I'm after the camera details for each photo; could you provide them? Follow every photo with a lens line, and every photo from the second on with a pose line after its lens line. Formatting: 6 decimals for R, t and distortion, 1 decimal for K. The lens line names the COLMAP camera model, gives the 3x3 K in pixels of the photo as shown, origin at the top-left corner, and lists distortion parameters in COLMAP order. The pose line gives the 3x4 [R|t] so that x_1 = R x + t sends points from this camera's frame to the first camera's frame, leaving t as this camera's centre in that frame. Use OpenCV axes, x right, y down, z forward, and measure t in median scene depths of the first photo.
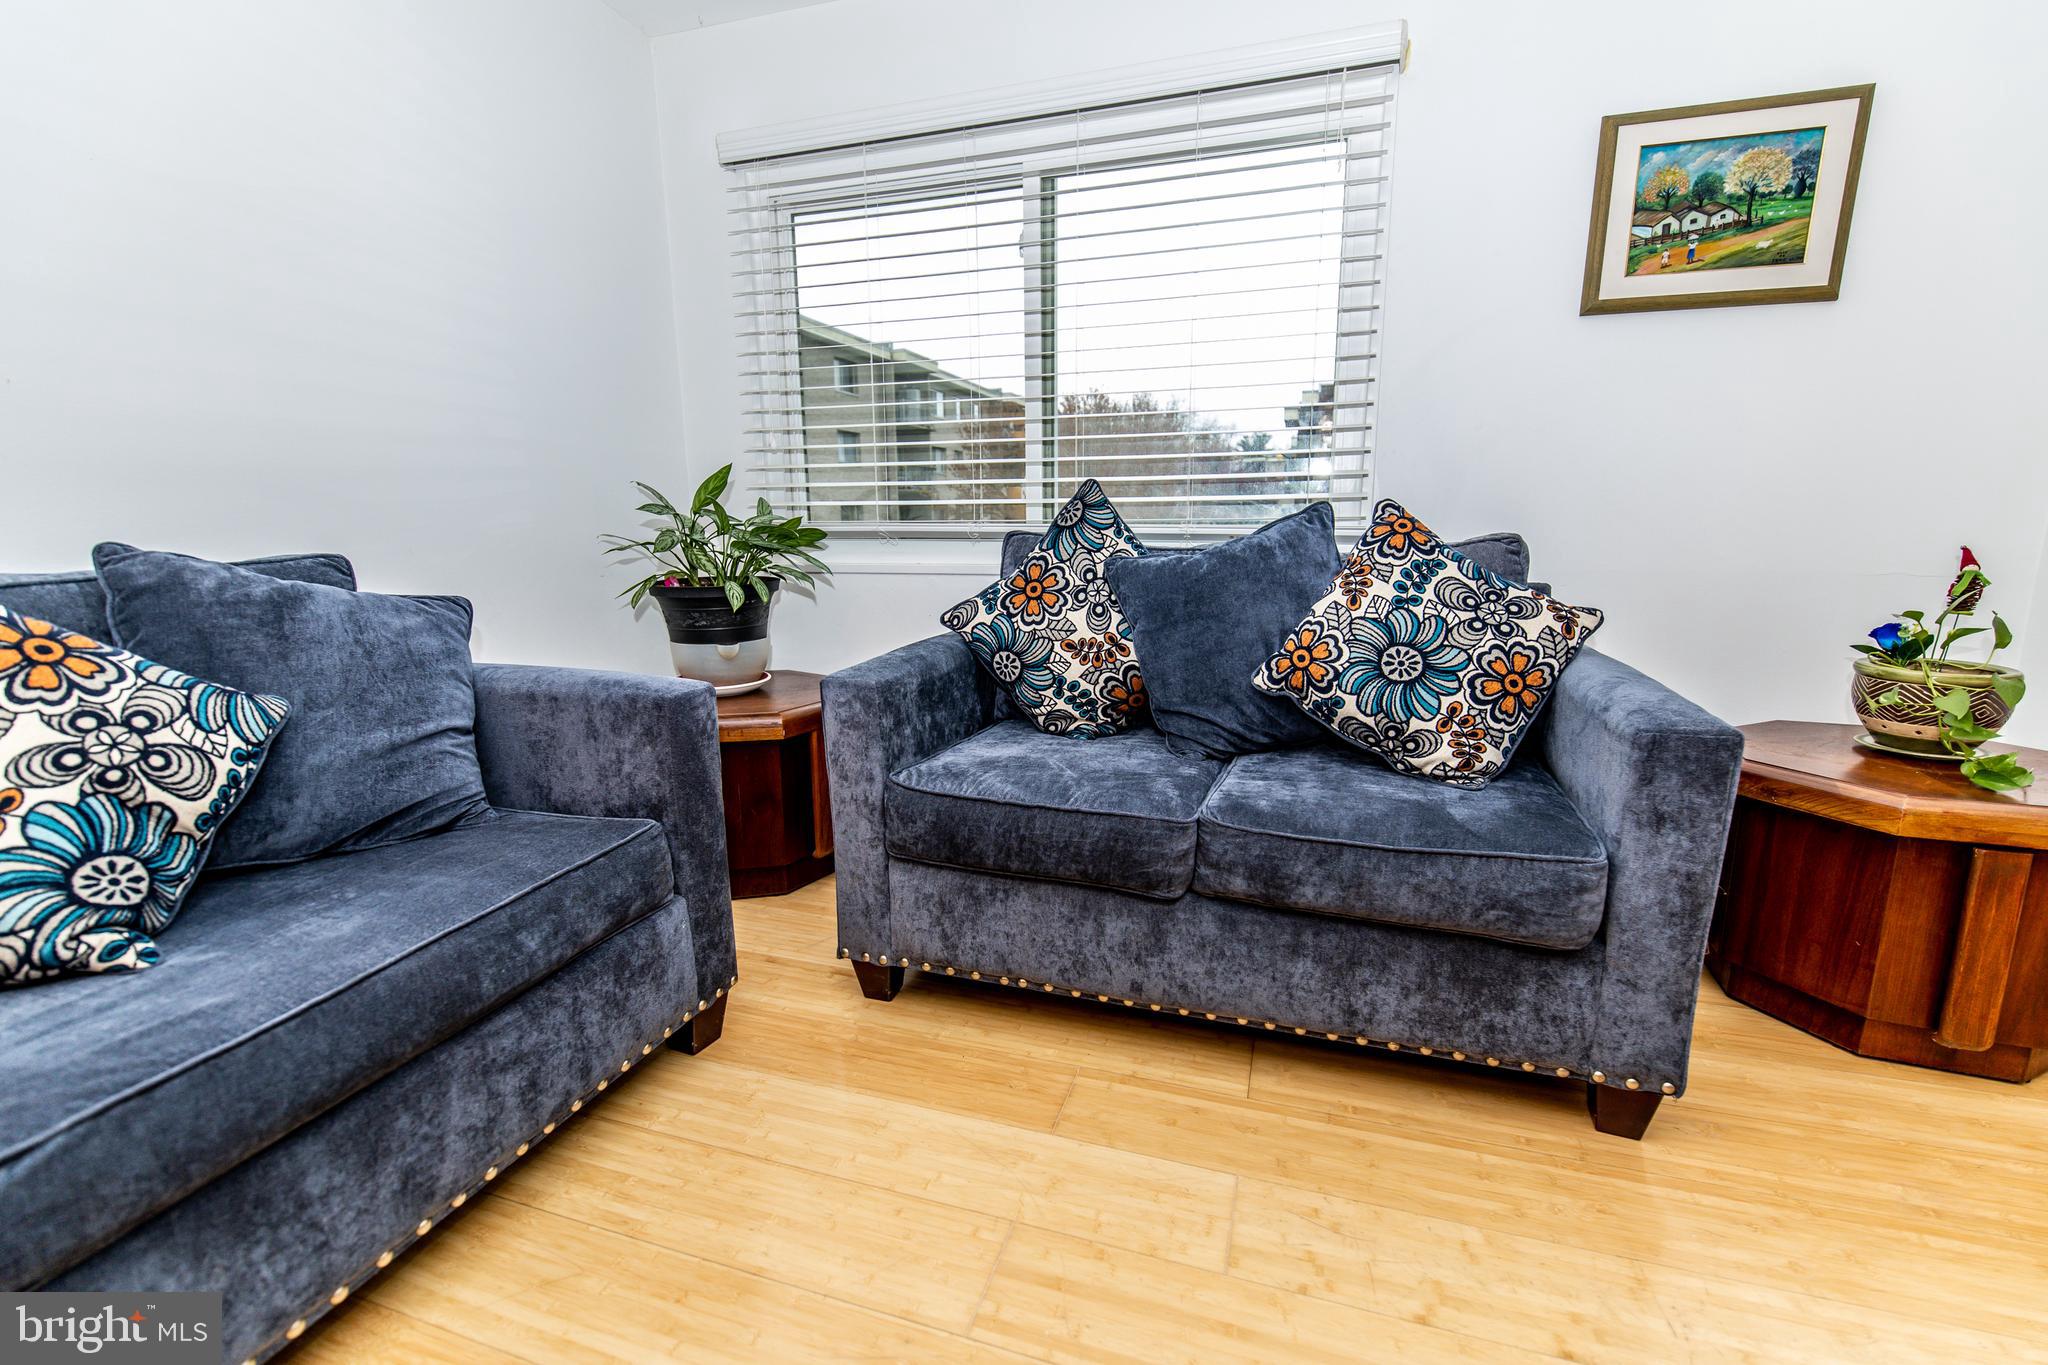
lens RADIAL K [[870.9, 0, 1025.4], [0, 870.9, 684.6], [0, 0, 1]] dist [-0.000009, -0.000872]
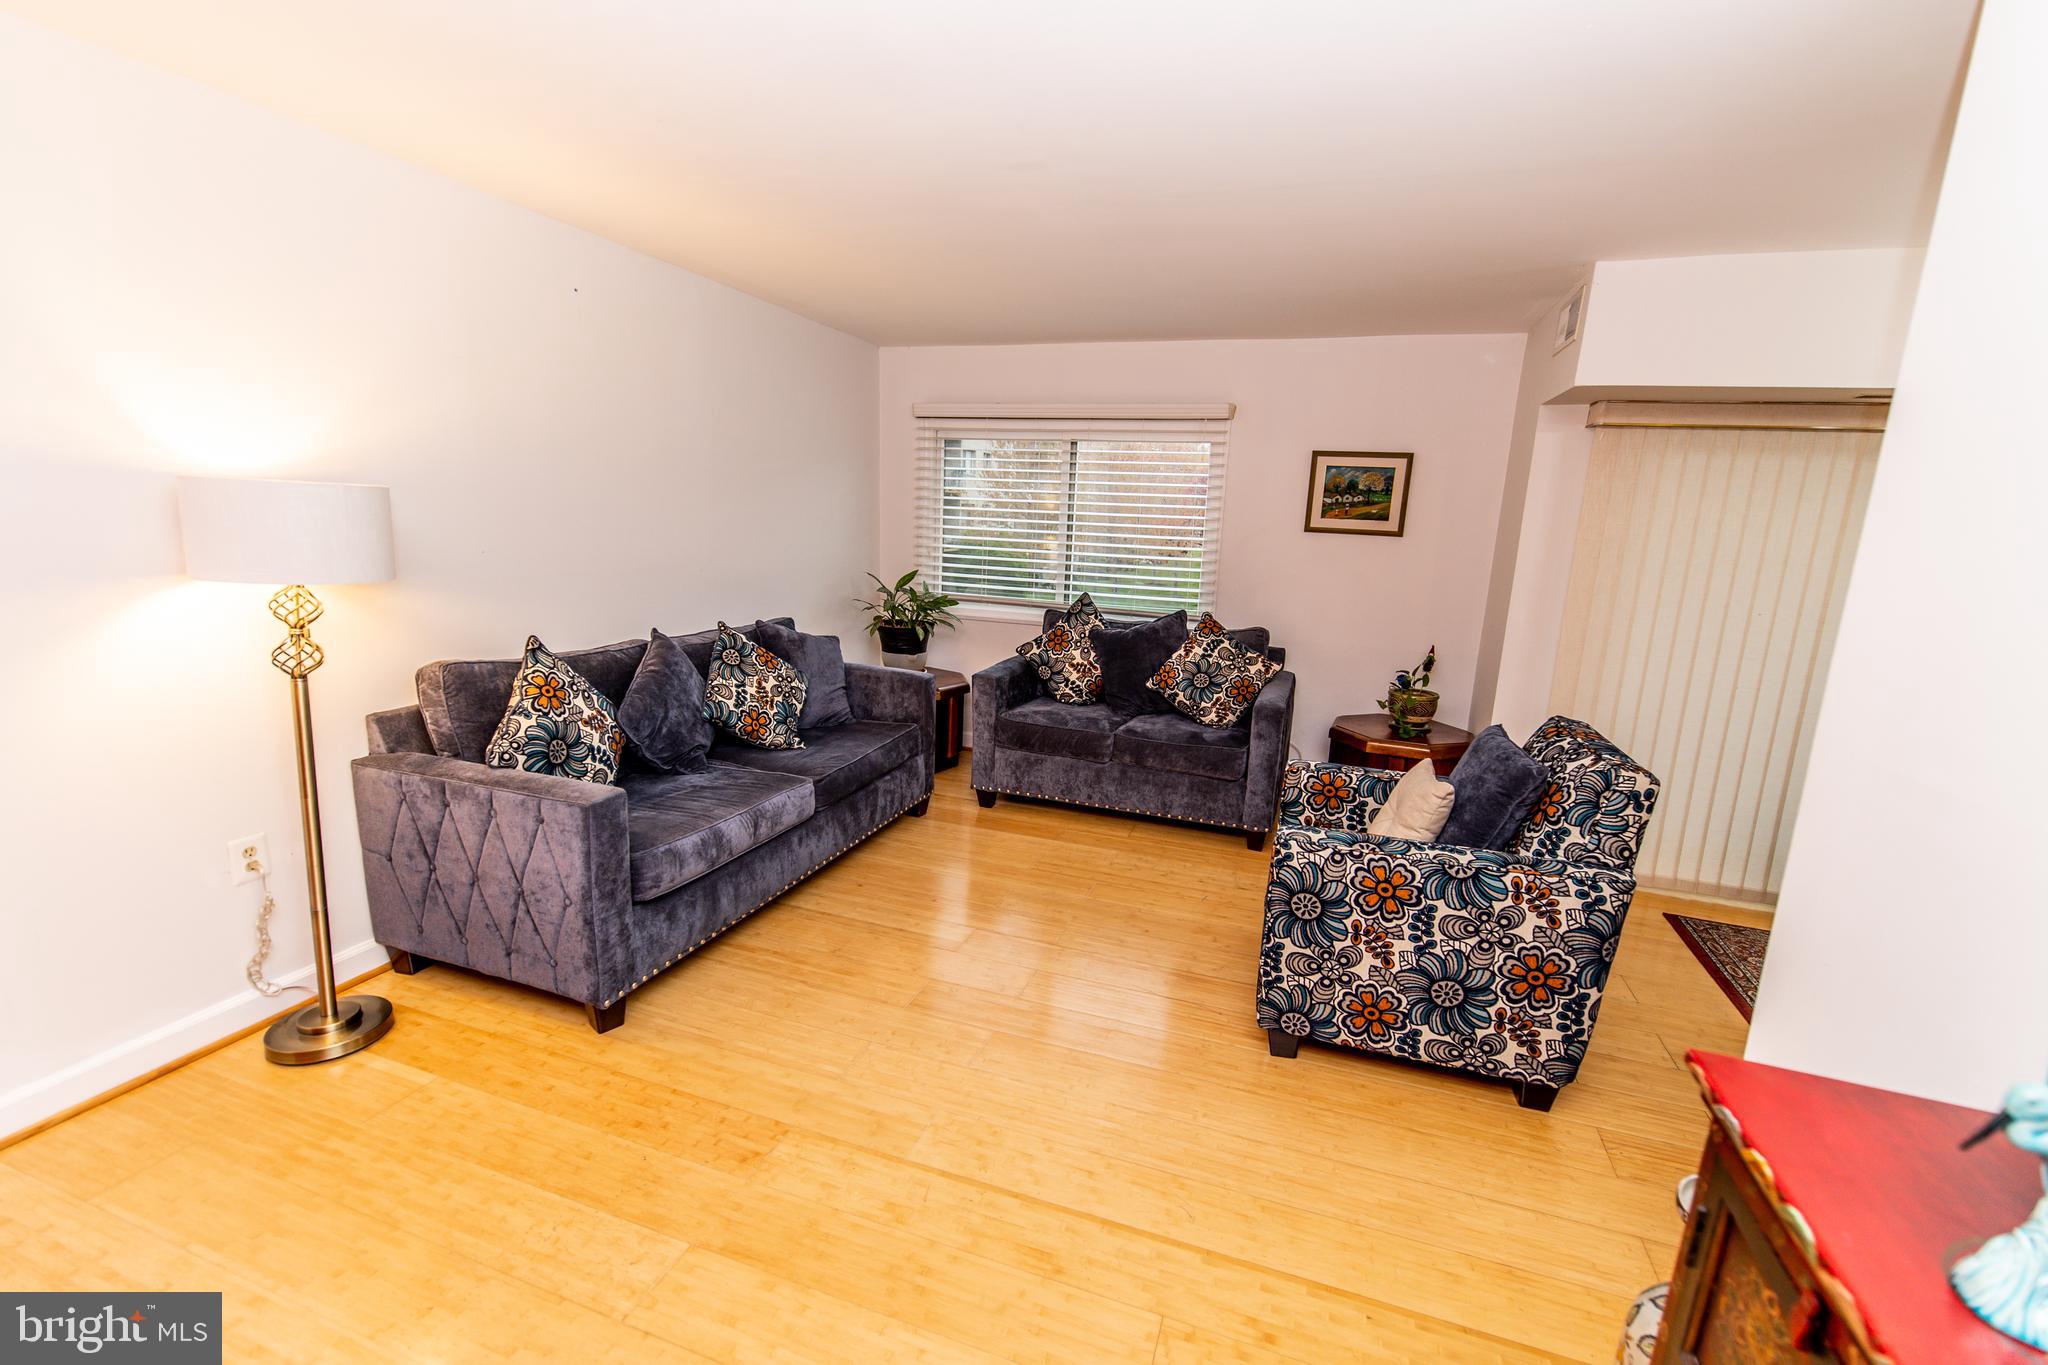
lens RADIAL K [[870.9, 0, 1019.8], [0, 870.9, 679.9], [0, 0, 1]] dist [-0.000009, -0.000872]
pose [[0.998463, 0.051196, -0.021206, -0.040814], [-0.051141, 0.998687, 0.003132, -0.006430], [0.021339, -0.002043, 0.999770, -1.433142]]
